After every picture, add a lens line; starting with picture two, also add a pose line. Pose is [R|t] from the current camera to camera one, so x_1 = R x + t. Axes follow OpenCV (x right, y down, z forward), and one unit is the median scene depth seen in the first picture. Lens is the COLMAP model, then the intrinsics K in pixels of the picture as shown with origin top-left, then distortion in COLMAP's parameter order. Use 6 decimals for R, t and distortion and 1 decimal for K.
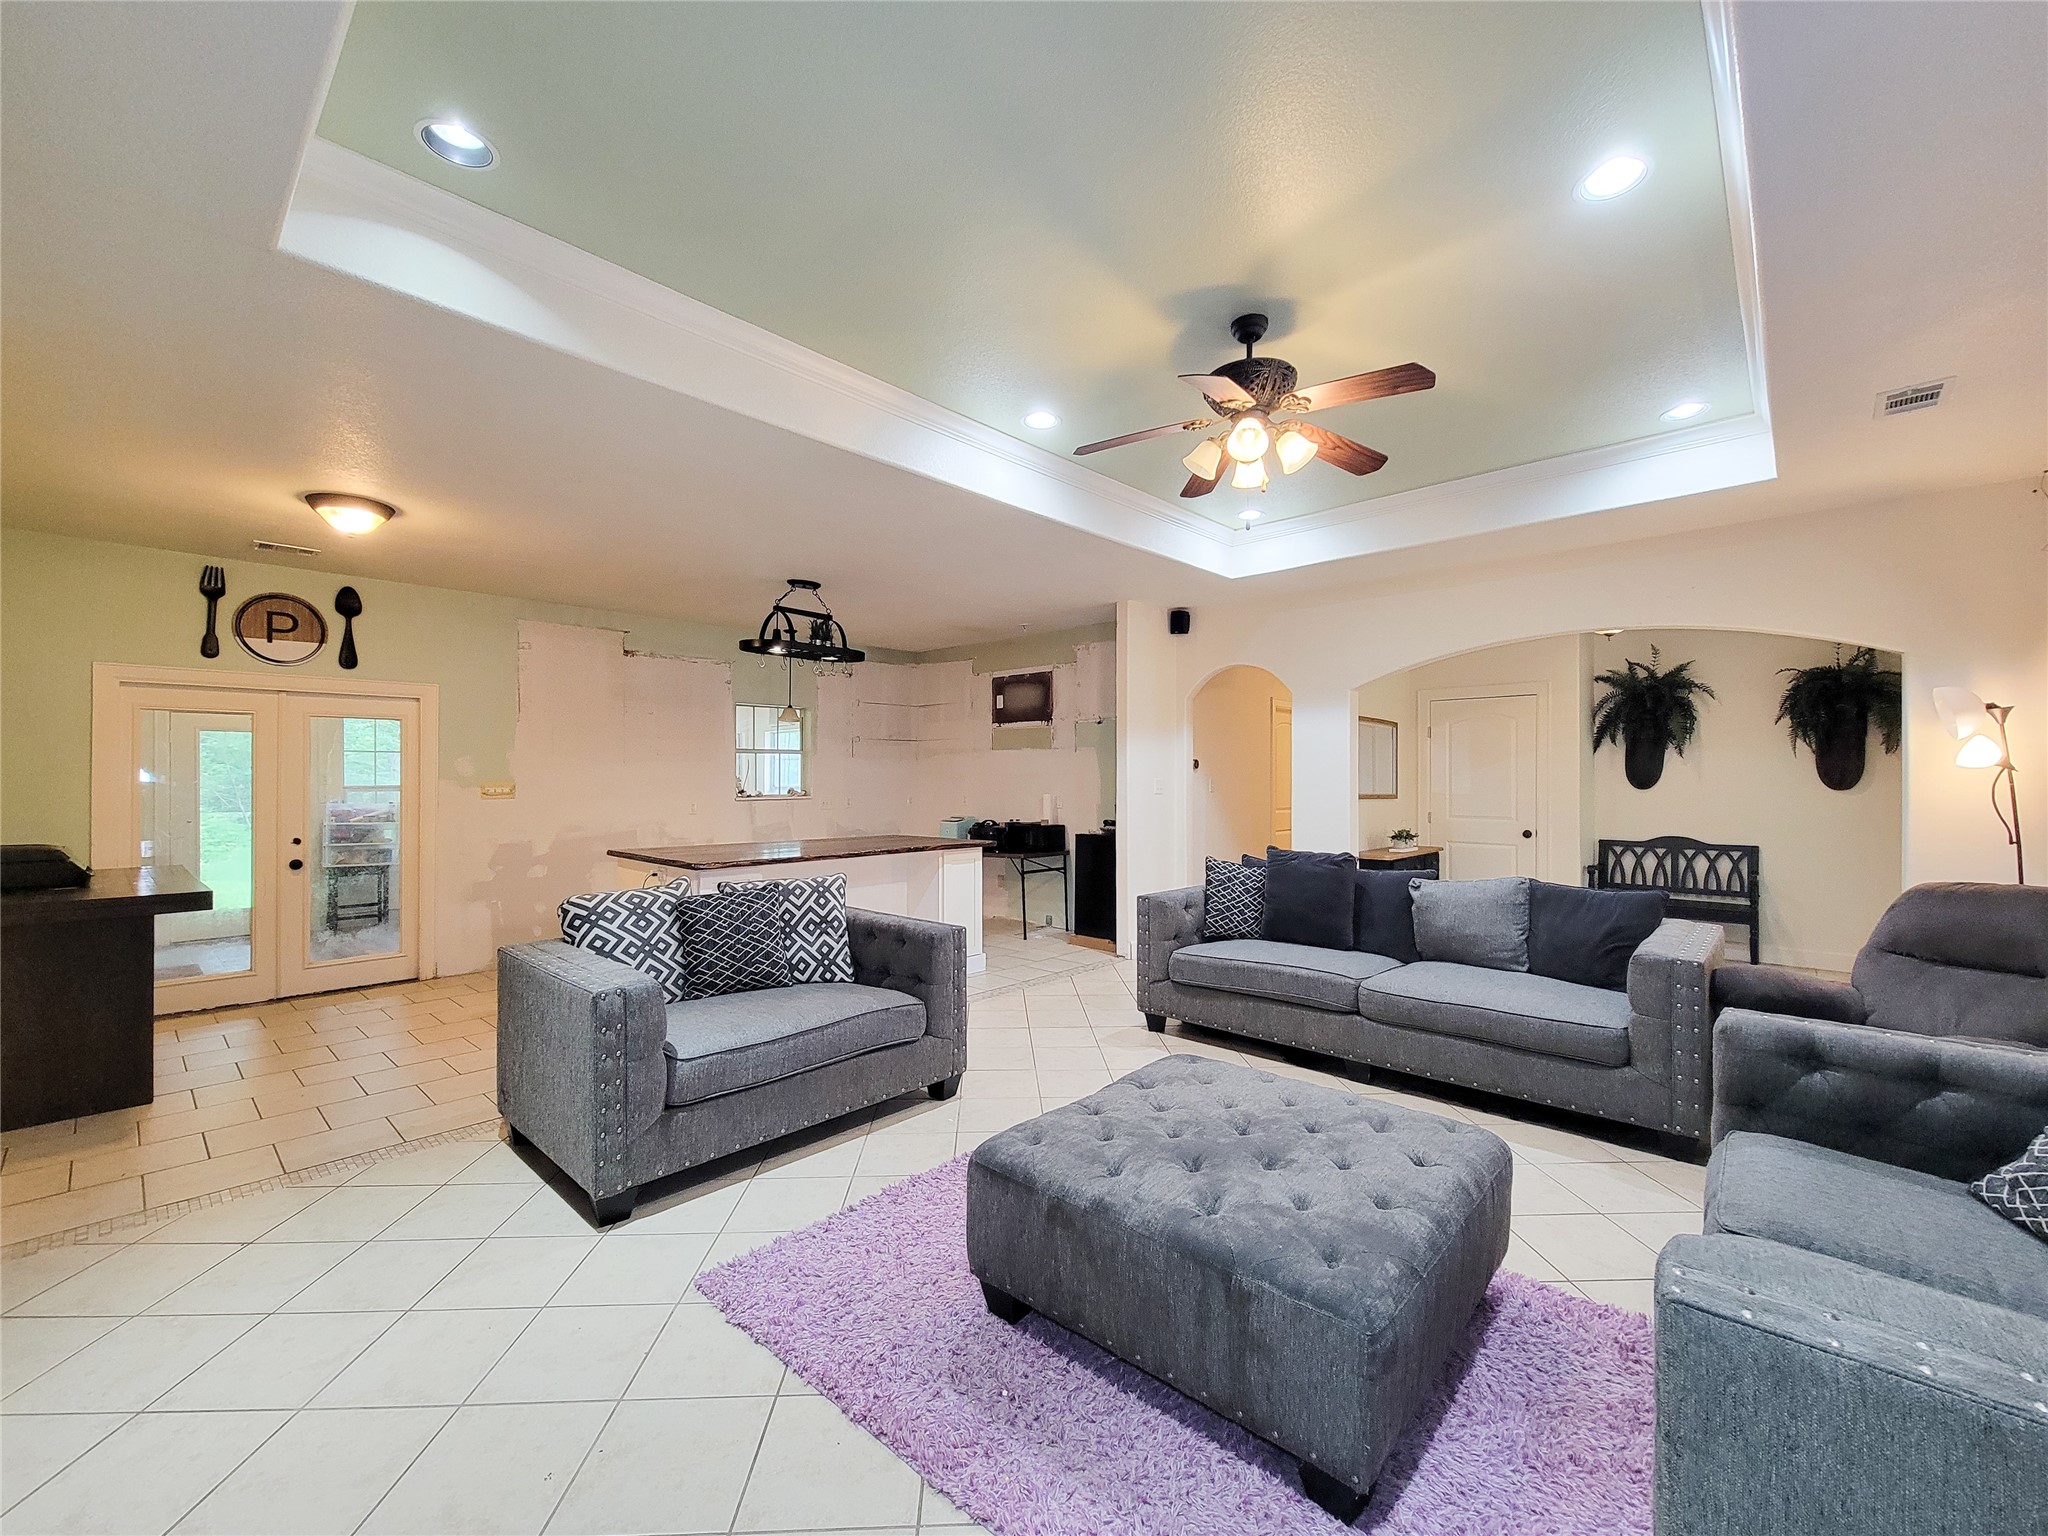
lens RADIAL K [[830.5, 0, 1019.1], [0, 830.5, 772.9], [0, 0, 1]] dist [0.000541, -0.000586]
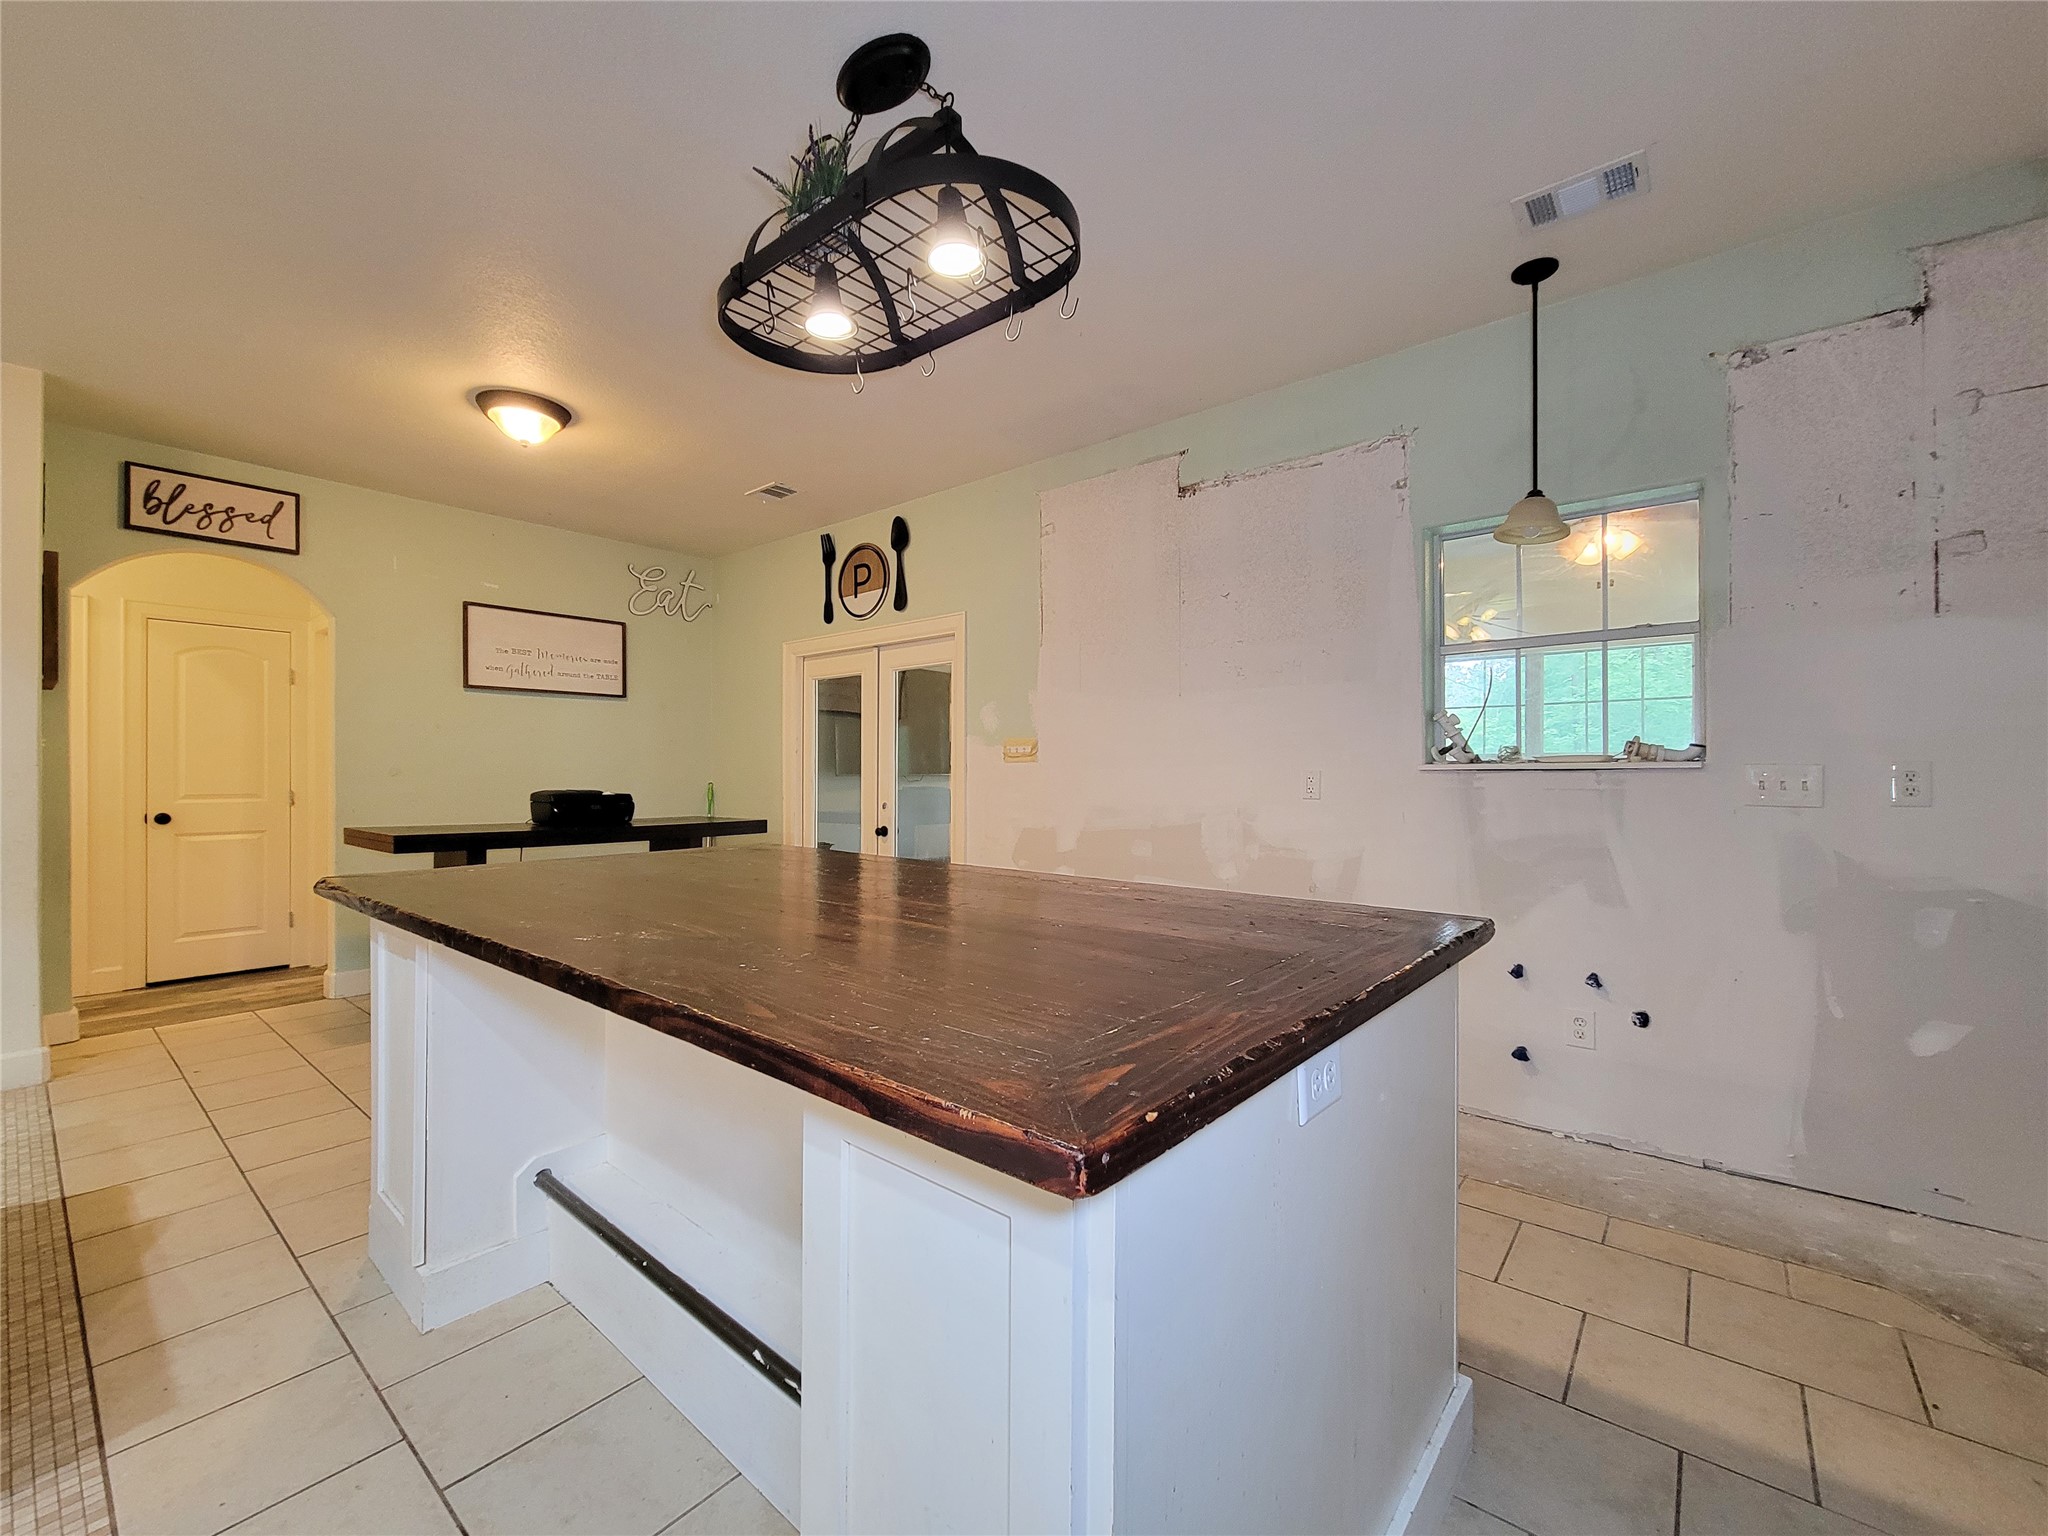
lens RADIAL K [[830.5, 0, 1019.1], [0, 830.5, 772.9], [0, 0, 1]] dist [0.000541, -0.000586]
pose [[0.067627, 0.001245, -0.997710, 0.072126], [0.009141, 0.999956, 0.001867, 0.046179], [0.997669, -0.009246, 0.067613, 1.131680]]
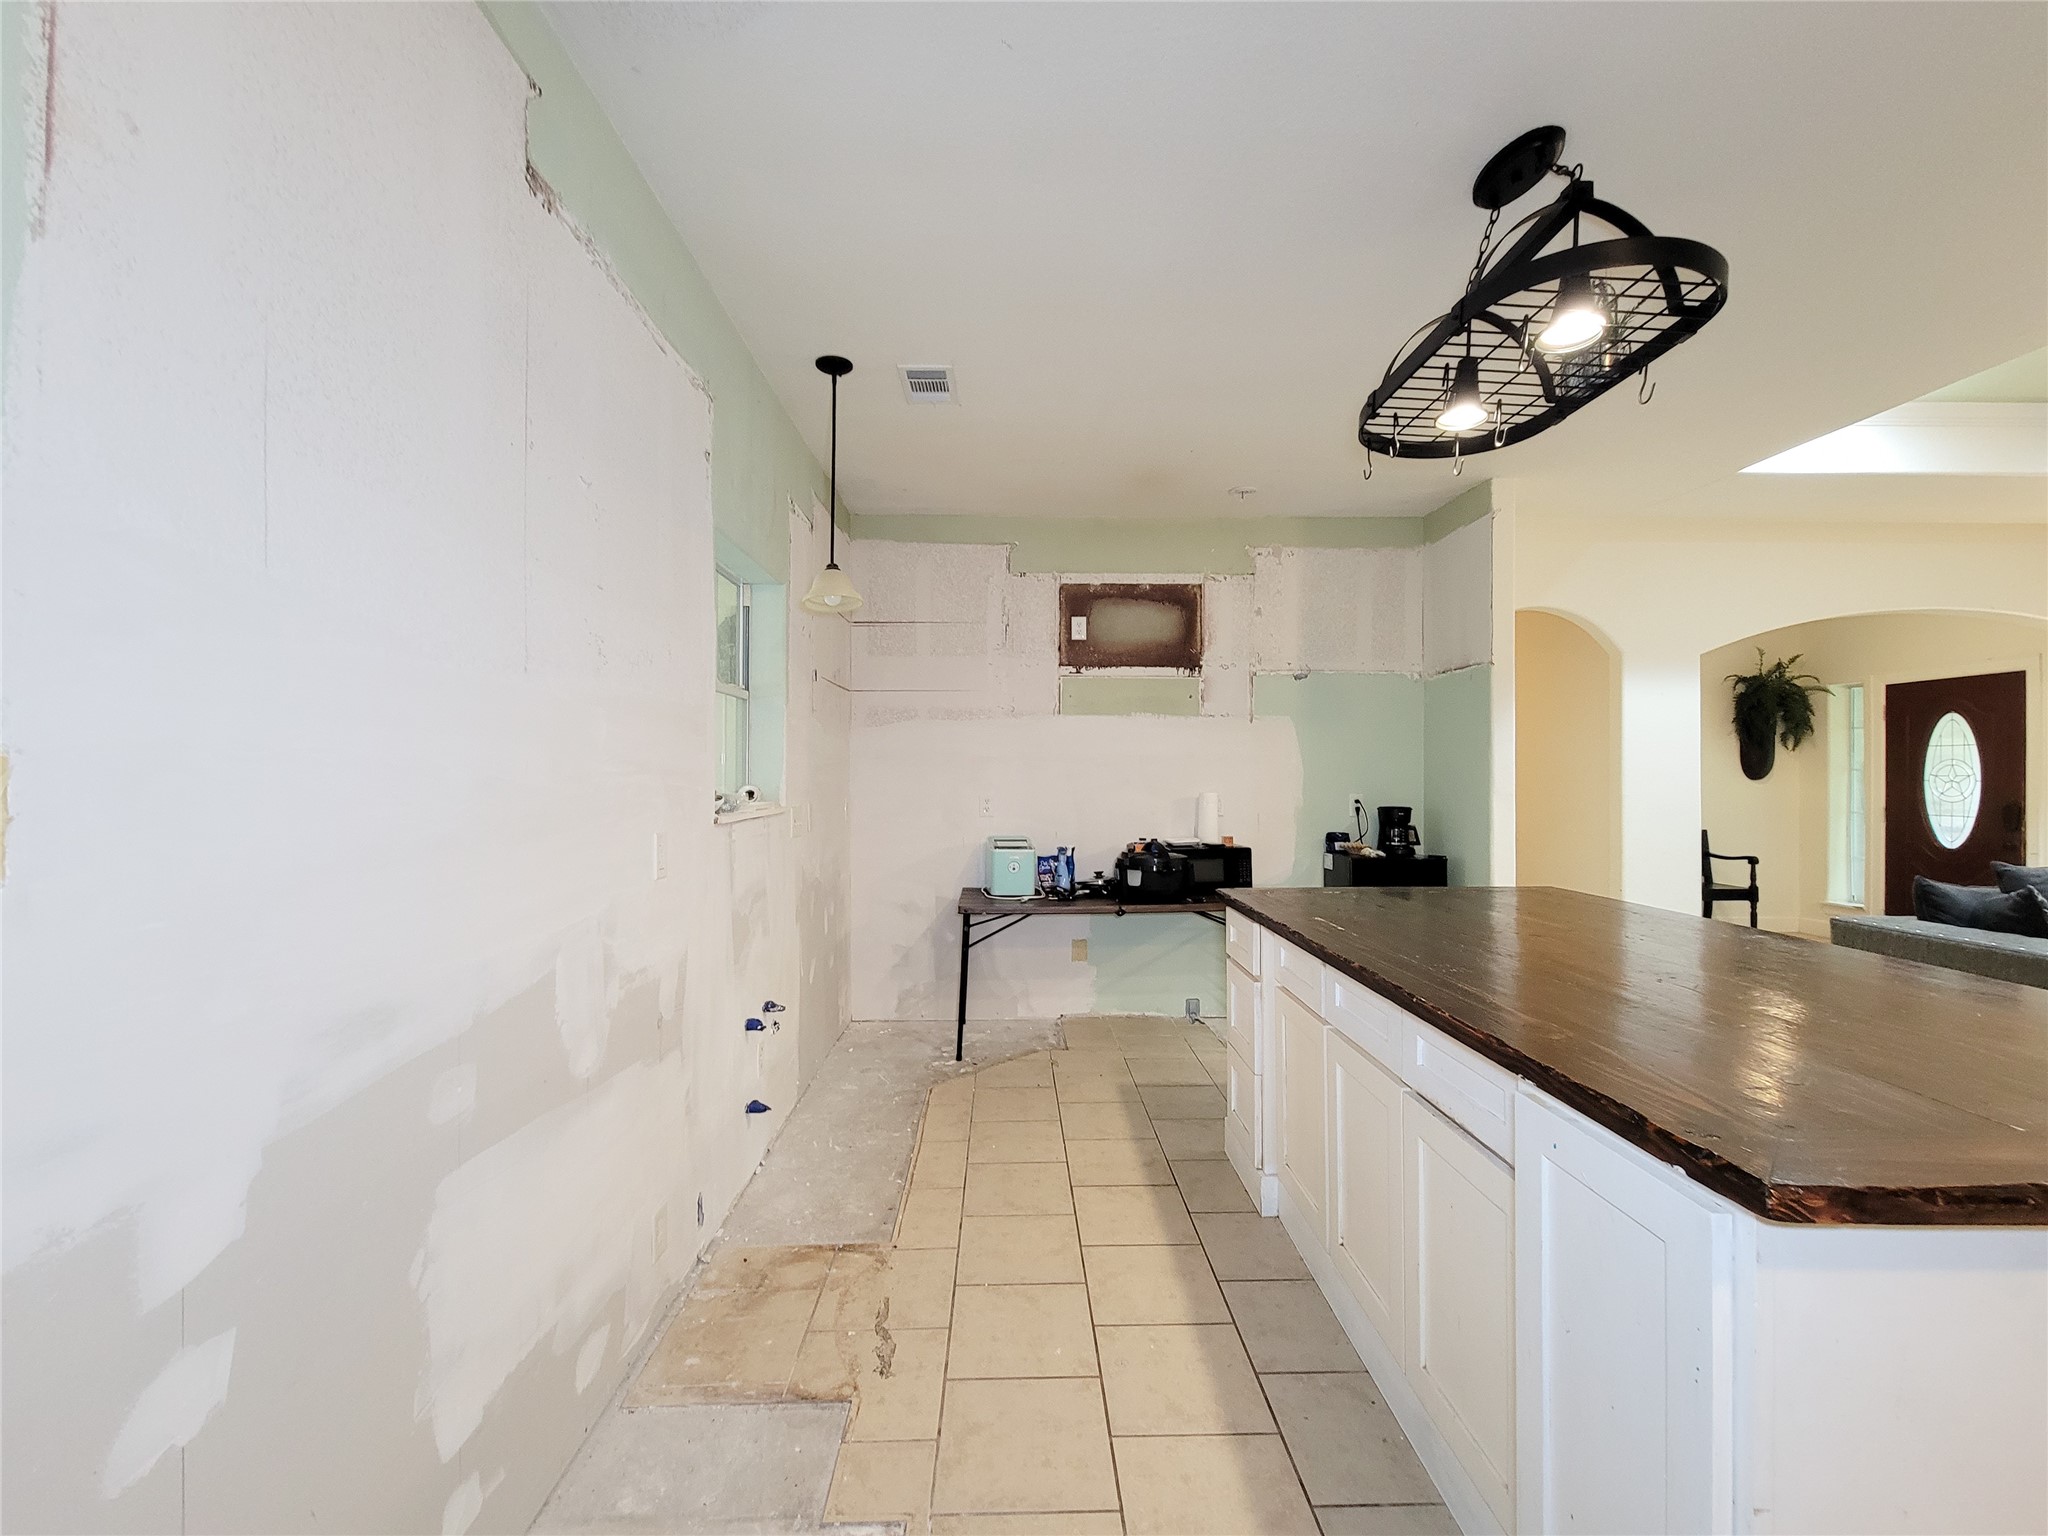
lens RADIAL K [[847.4, 0, 1017.7], [0, 847.4, 778.5], [0, 0, 1]] dist [0.003141, -0.003851]
pose [[0.722581, -0.002288, 0.691282, -0.708058], [-0.004386, 0.999959, 0.007894, 0.016899], [-0.691272, -0.008736, 0.722542, 0.984013]]
